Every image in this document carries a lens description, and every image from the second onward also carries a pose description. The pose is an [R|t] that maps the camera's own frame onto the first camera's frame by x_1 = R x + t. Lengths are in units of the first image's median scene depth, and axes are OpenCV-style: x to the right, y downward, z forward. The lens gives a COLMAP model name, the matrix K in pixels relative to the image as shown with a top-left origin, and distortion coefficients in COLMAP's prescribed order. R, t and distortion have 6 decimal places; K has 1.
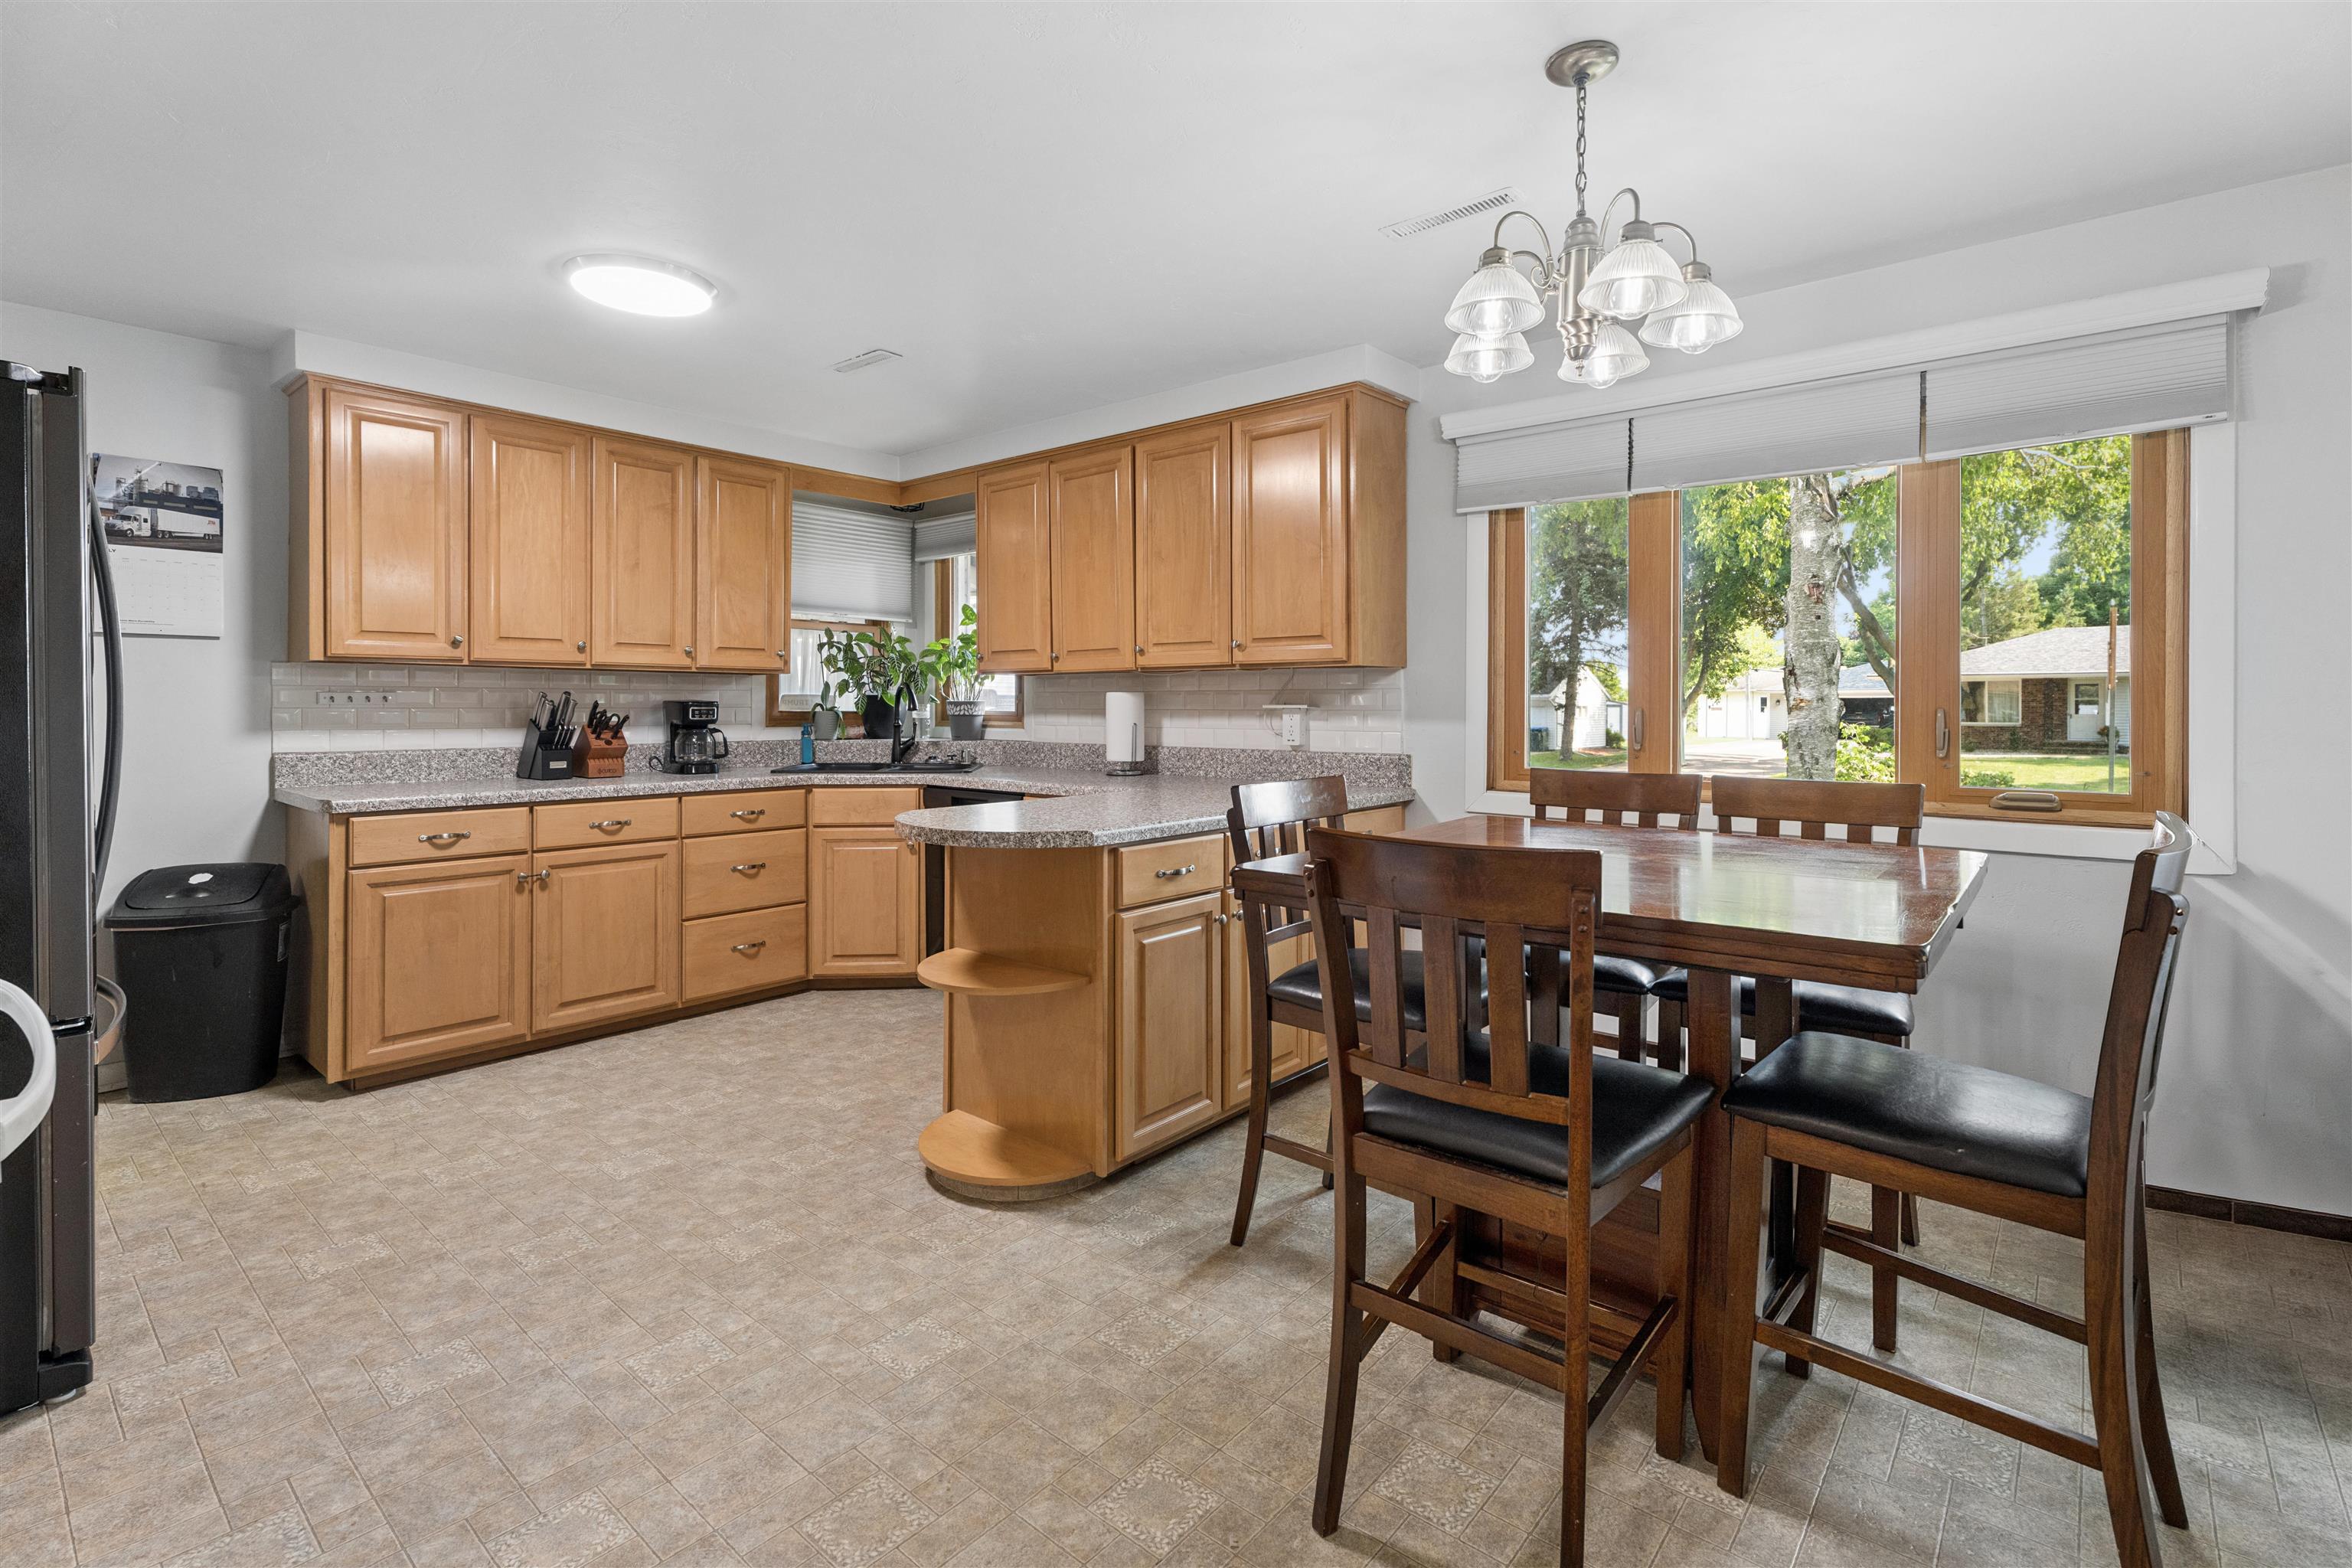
lens RADIAL K [[1063.4, 0, 1177.5], [0, 1063.4, 713.9], [0, 0, 1]] dist [-0.000823, -0.000258]
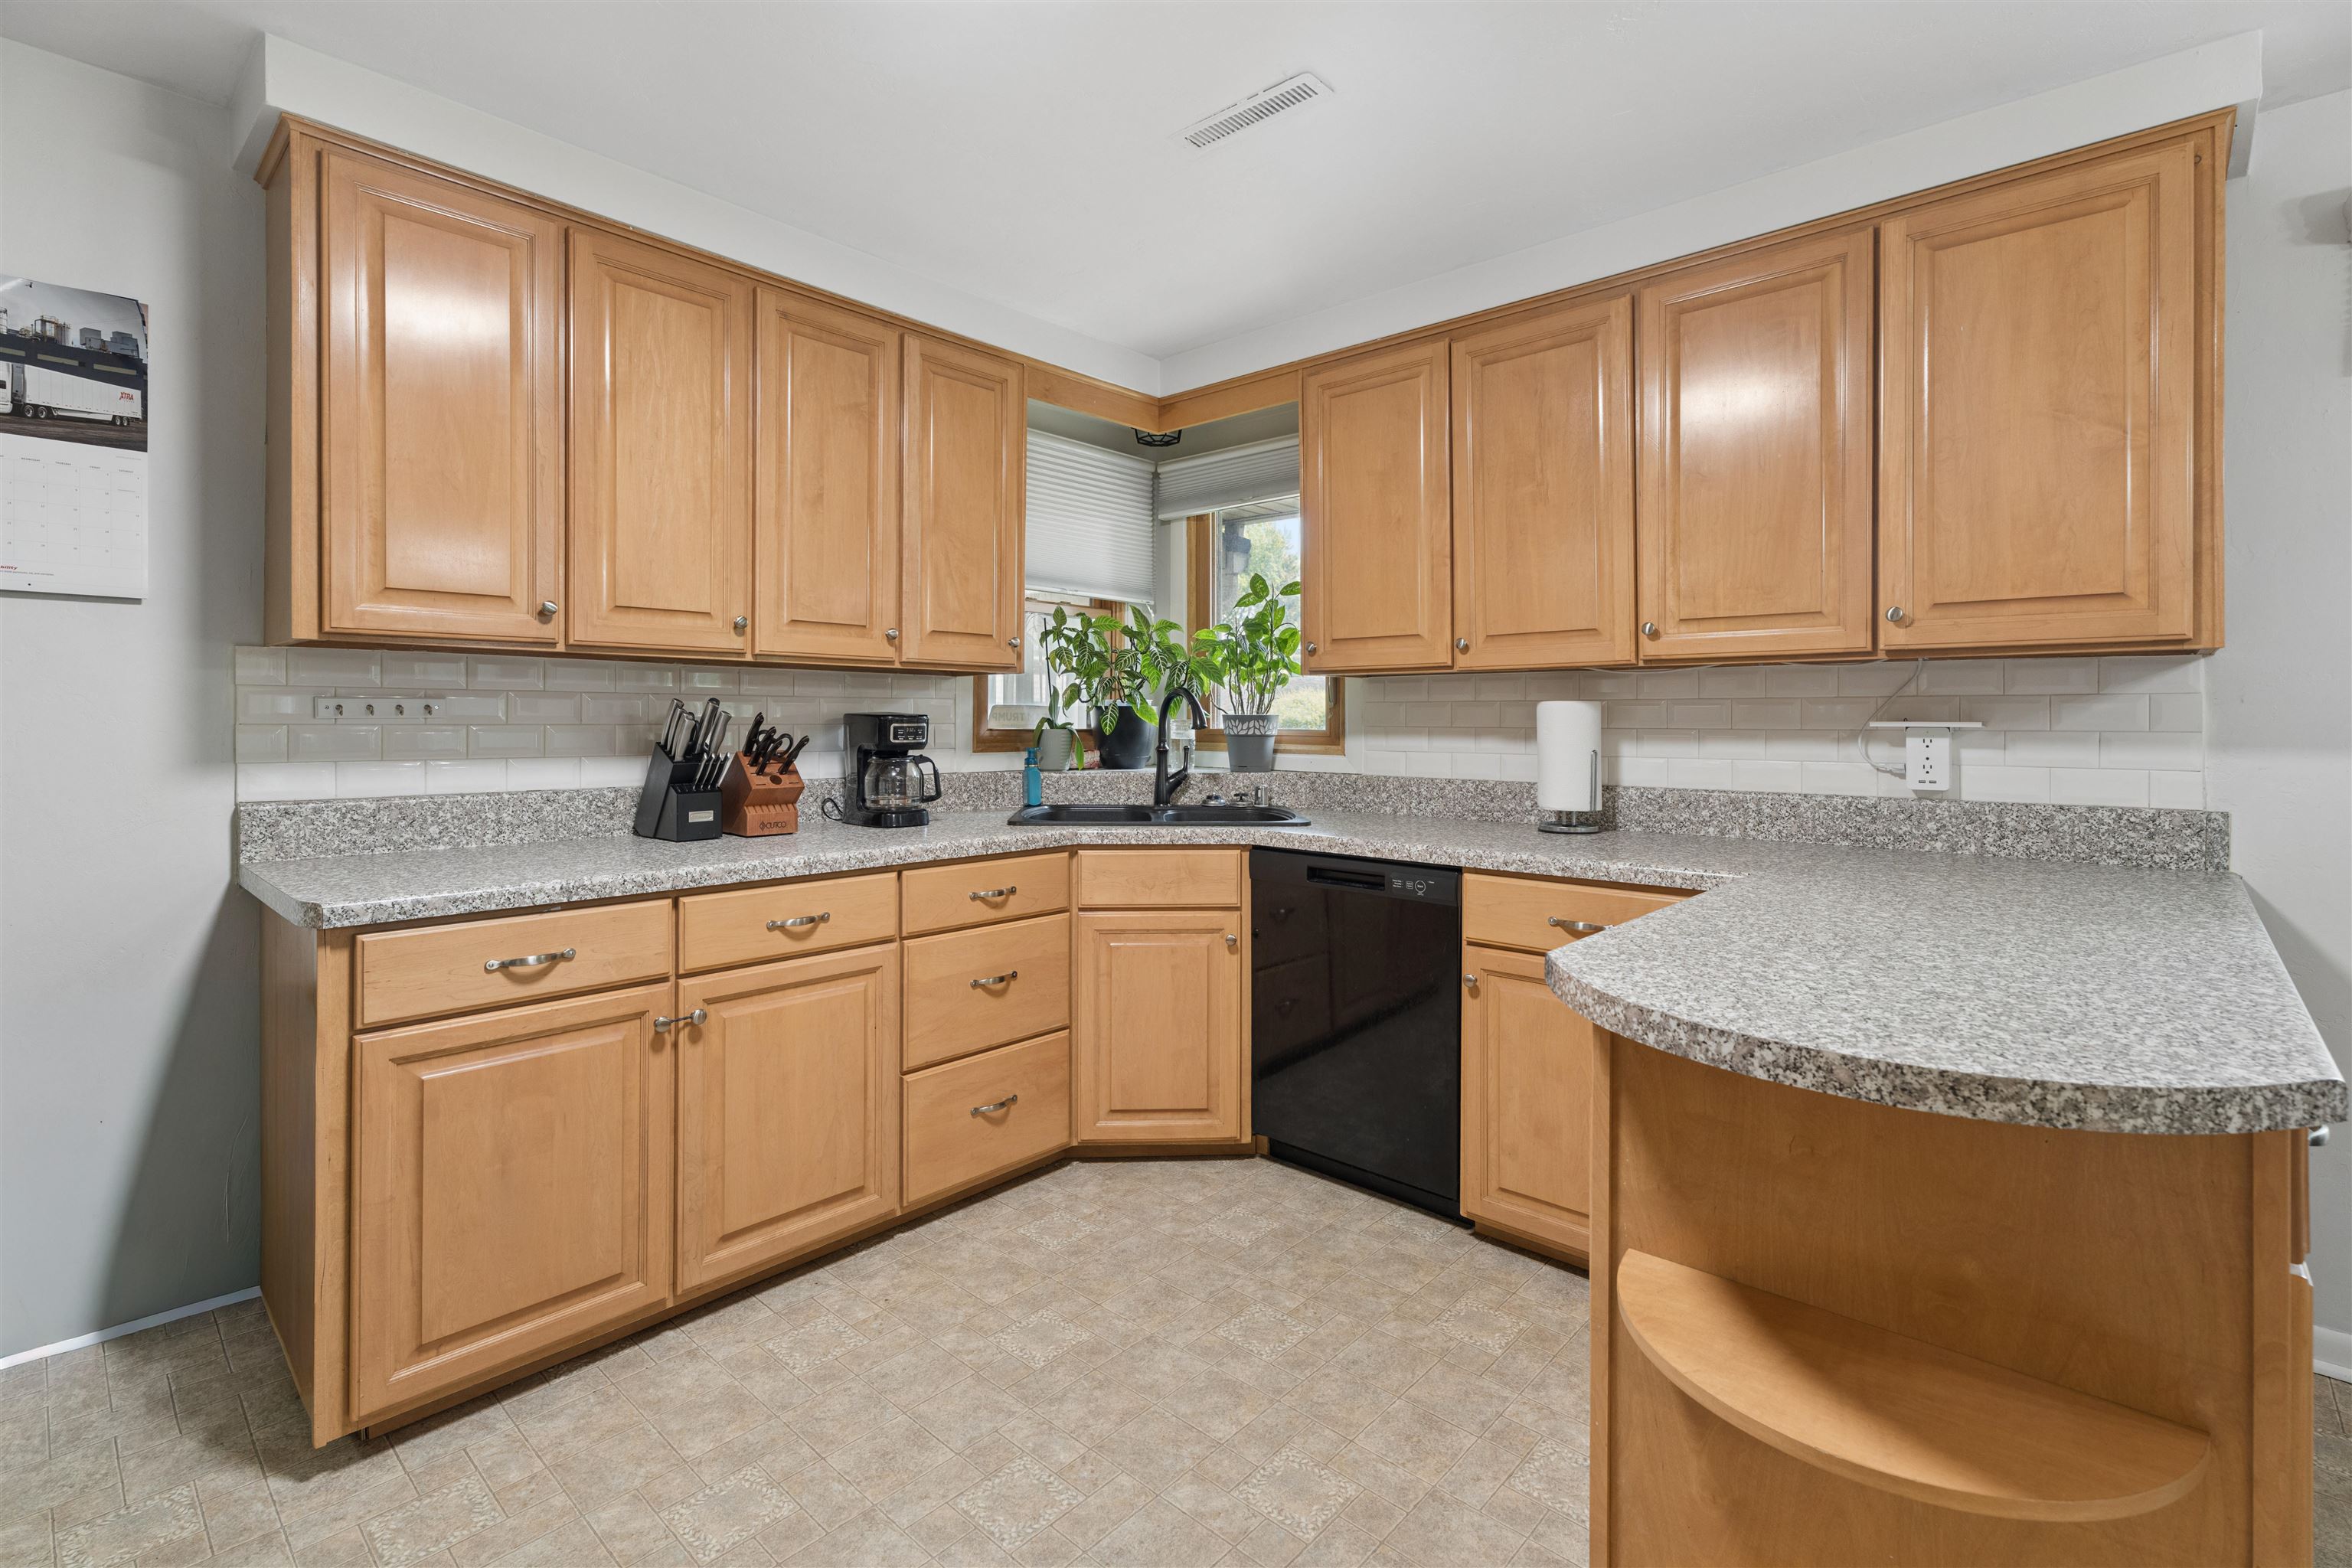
lens RADIAL K [[1066.1, 0, 1178.5], [0, 1066.1, 728.0], [0, 0, 1]] dist [-0.001329, -0.000030]
pose [[0.999367, 0.002279, -0.035504, -0.278125], [-0.002278, 0.999997, 0.000060, -0.004316], [0.035505, 0.000021, 0.999370, 0.382837]]
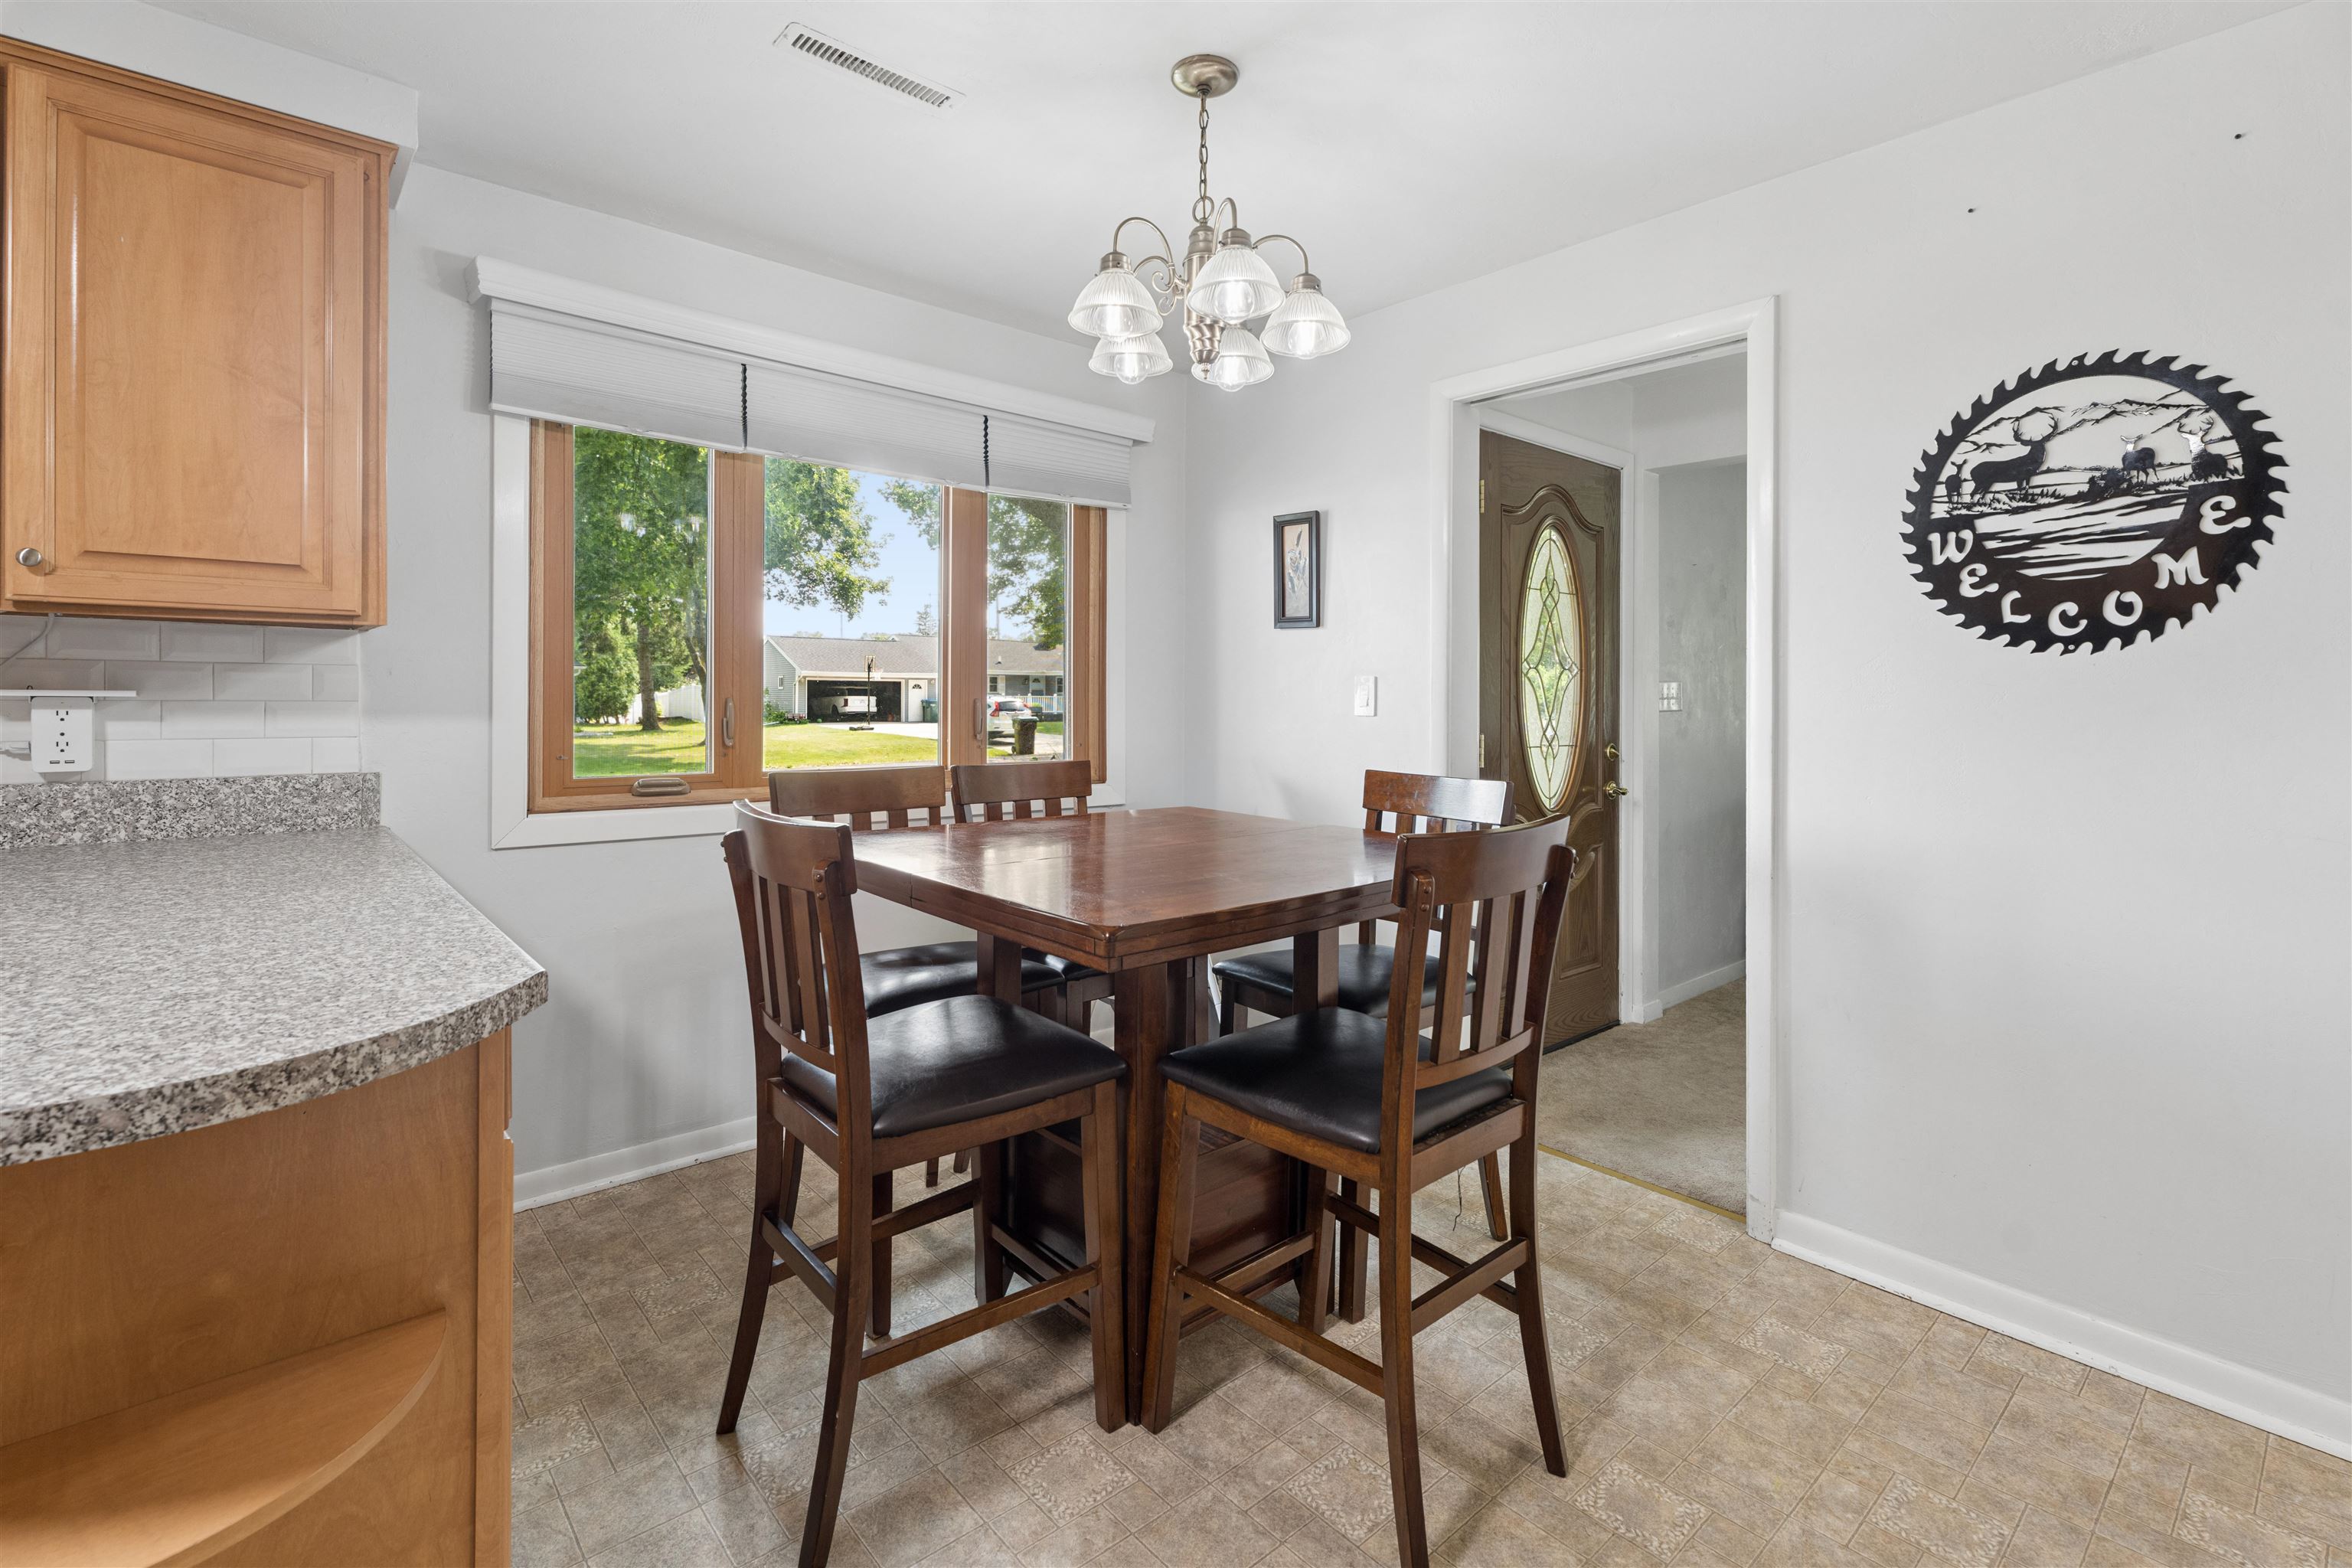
lens RADIAL K [[1069.8, 0, 1188.7], [0, 1069.8, 710.3], [0, 0, 1]] dist [0.002657, 0.000332]
pose [[0.141549, -0.011573, 0.989864, -0.301800], [0.000779, 0.999933, 0.011579, -0.004614], [-0.989931, -0.000868, 0.141548, 0.399774]]
